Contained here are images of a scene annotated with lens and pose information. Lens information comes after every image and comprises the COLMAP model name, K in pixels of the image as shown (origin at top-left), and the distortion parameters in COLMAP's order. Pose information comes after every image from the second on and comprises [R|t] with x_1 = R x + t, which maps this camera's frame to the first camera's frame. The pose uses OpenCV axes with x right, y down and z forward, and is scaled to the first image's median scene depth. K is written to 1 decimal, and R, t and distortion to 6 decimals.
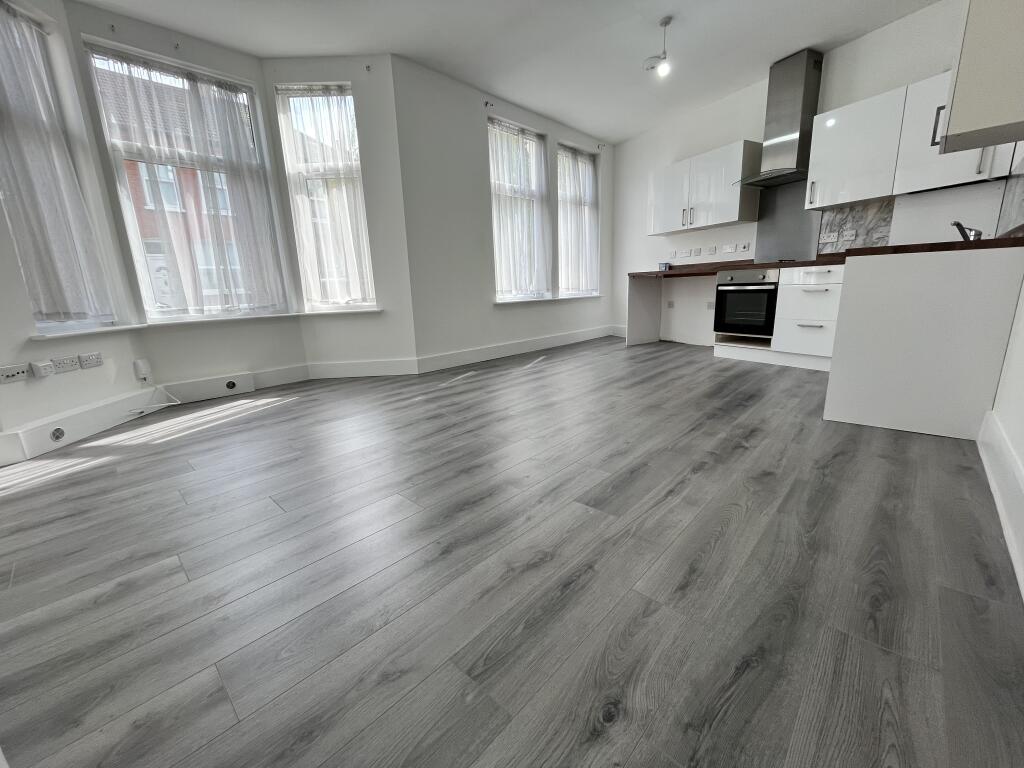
lens RADIAL K [[411.5, 0, 512.0], [0, 411.5, 384.0], [0, 0, 1]] dist [-0.000596, -0.000028]
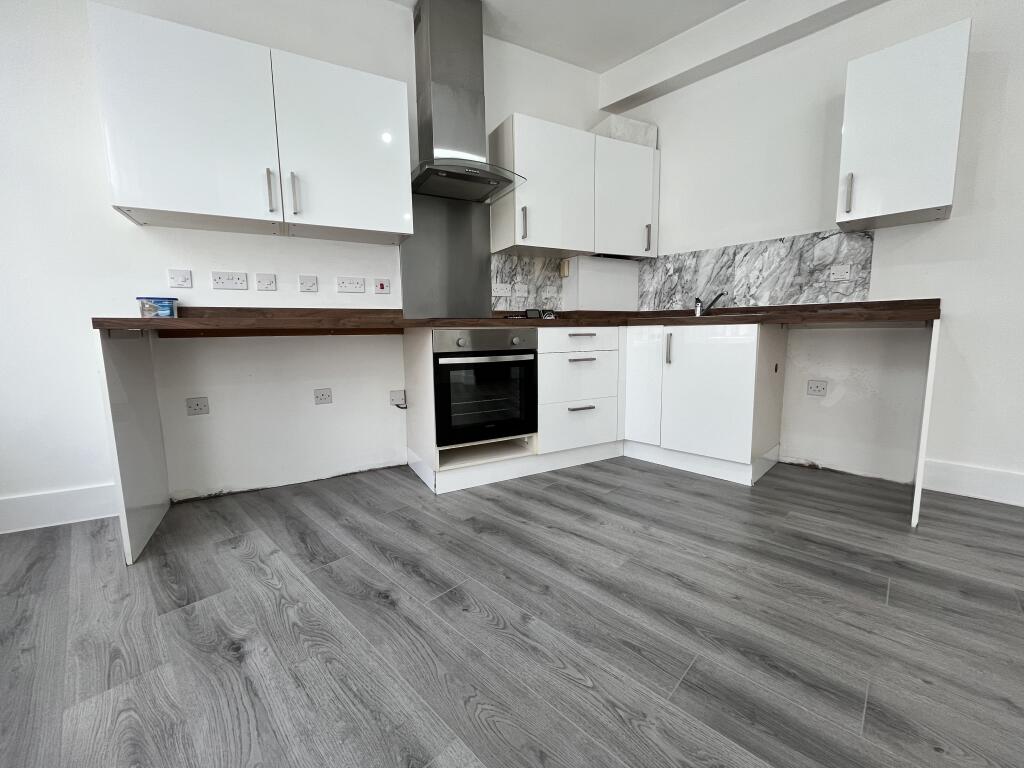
lens RADIAL K [[411.5, 0, 512.0], [0, 411.5, 384.0], [0, 0, 1]] dist [-0.000596, -0.000028]
pose [[0.016949, -0.090499, 0.995752, 0.012578], [0.241277, 0.966835, 0.083764, -0.252830], [-0.970308, 0.238832, 0.038222, 1.007877]]
